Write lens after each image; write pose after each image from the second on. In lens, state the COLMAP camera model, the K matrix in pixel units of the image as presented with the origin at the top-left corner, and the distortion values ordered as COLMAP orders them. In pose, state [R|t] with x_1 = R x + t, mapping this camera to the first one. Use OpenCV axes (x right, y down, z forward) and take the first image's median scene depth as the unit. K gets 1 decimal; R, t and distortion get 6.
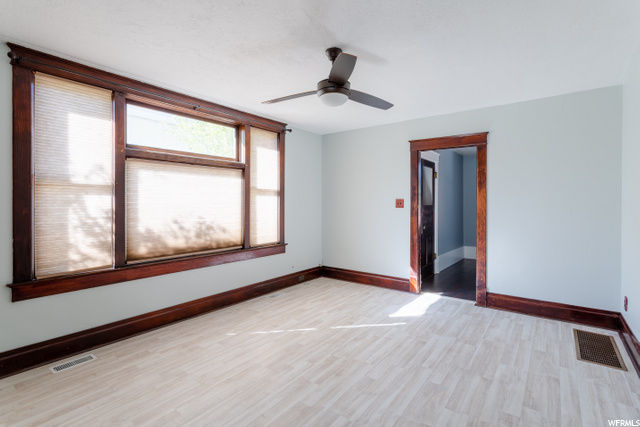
lens RADIAL K [[311.6, 0, 314.3], [0, 311.6, 208.5], [0, 0, 1]] dist [-0.000170, 0.000962]
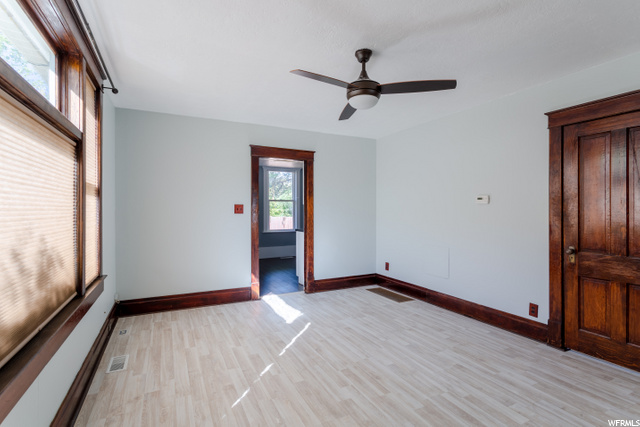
lens RADIAL K [[311.6, 0, 317.4], [0, 311.6, 212.7], [0, 0, 1]] dist [-0.000170, 0.000962]
pose [[0.429639, -0.008020, 0.902965, -0.668729], [0.016367, 0.999865, 0.001093, -0.003270], [-0.902852, 0.014309, 0.429713, 0.538197]]
